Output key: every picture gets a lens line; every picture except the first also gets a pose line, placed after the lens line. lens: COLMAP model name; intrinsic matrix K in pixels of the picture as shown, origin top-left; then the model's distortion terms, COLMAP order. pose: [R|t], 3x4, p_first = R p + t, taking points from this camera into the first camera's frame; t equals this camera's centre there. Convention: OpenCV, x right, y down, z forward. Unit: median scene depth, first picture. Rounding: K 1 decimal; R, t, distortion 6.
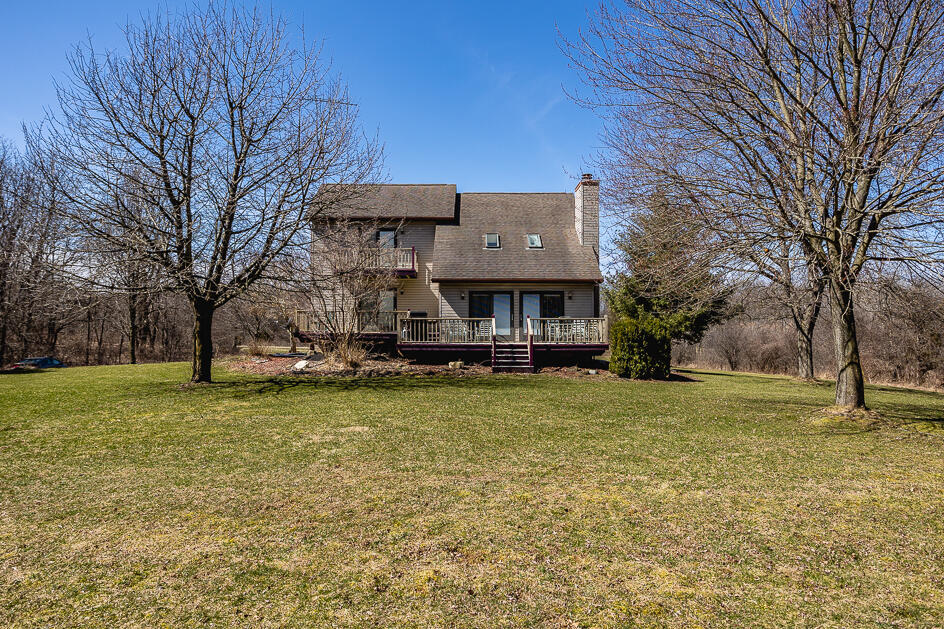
lens RADIAL K [[600.9, 0, 471.7], [0, 600.9, 316.8], [0, 0, 1]] dist [0.008861, 0.000911]
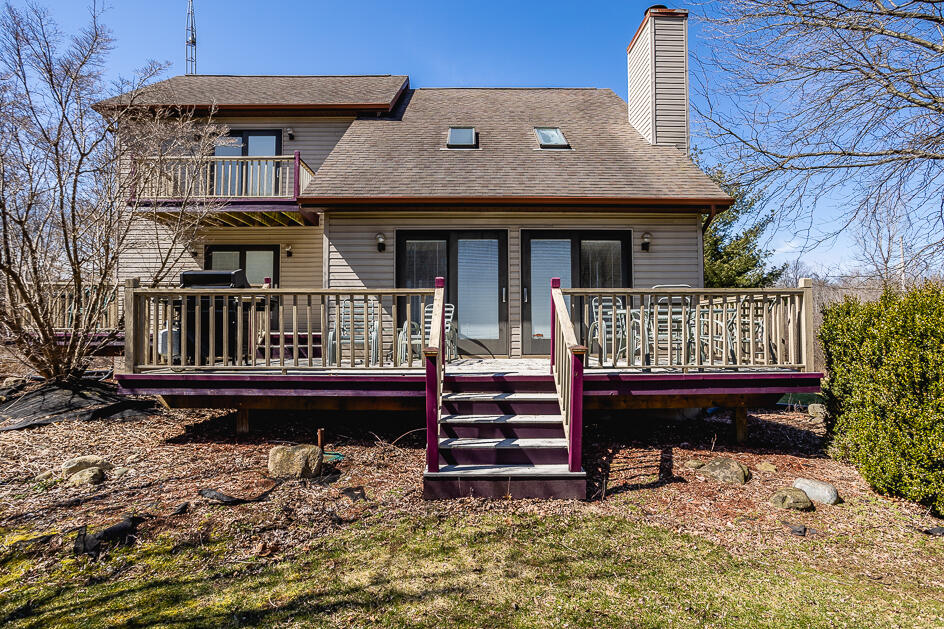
lens RADIAL K [[513.1, 0, 475.4], [0, 513.1, 307.0], [0, 0, 1]] dist [-0.002878, 0.001493]
pose [[0.999964, 0.000312, 0.008487, 0.046271], [-0.000195, 0.999904, -0.013889, 0.013615], [-0.008491, 0.013887, 0.999868, 0.663832]]
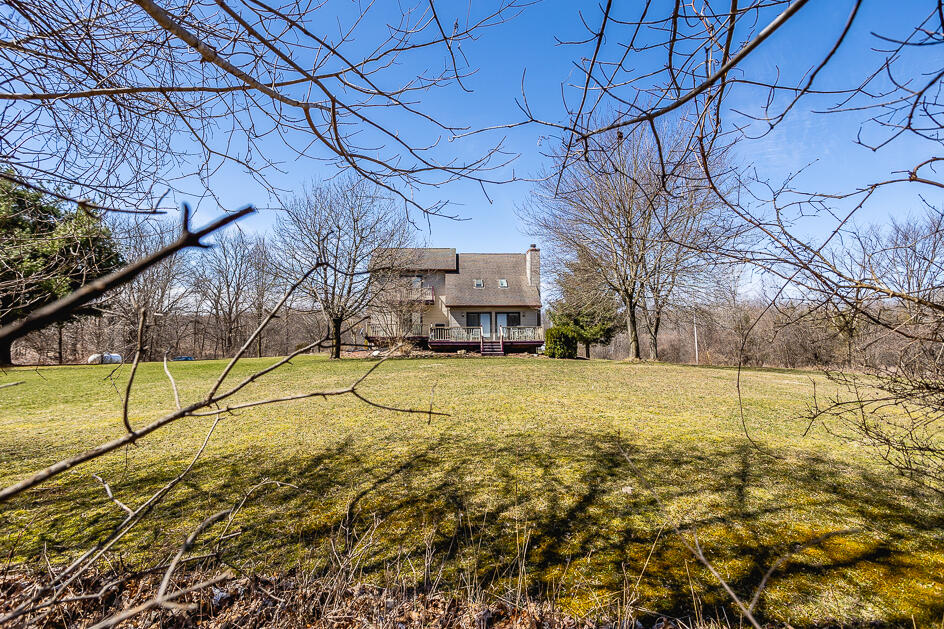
lens RADIAL K [[461.1, 0, 468.4], [0, 461.1, 319.1], [0, 0, 1]] dist [-0.024647, 0.014436]
pose [[0.999446, -0.004282, 0.033000, -0.044011], [0.005247, 0.999559, -0.029219, 0.017280], [-0.032860, 0.029376, 0.999028, -0.351430]]
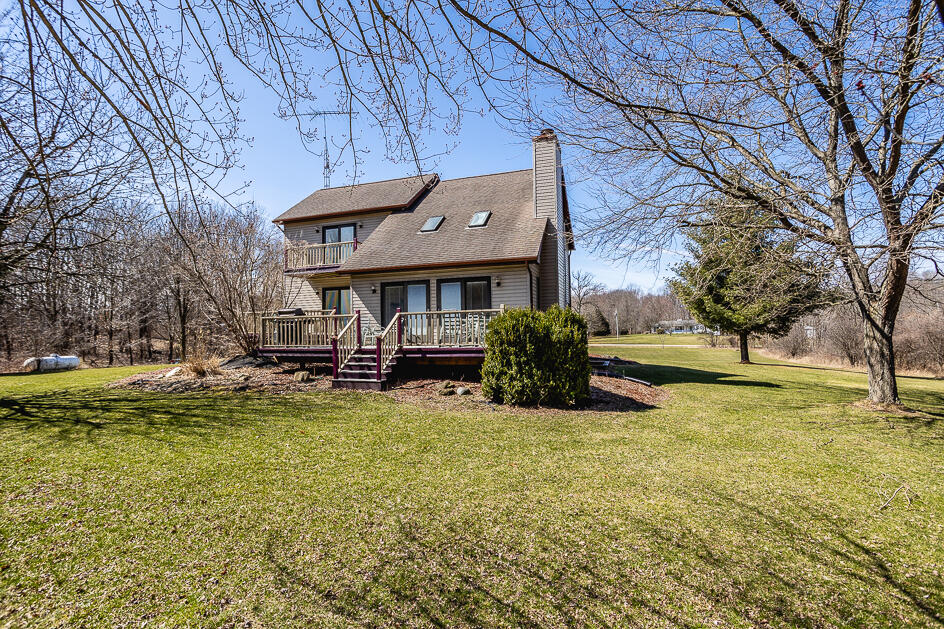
lens RADIAL K [[461.1, 0, 455.8], [0, 461.1, 313.6], [0, 0, 1]] dist [-0.024647, 0.014436]
pose [[0.941729, -0.030032, -0.335030, 0.310371], [0.027125, 0.999543, -0.013354, 0.011455], [0.335278, 0.003489, 0.942113, 0.440708]]
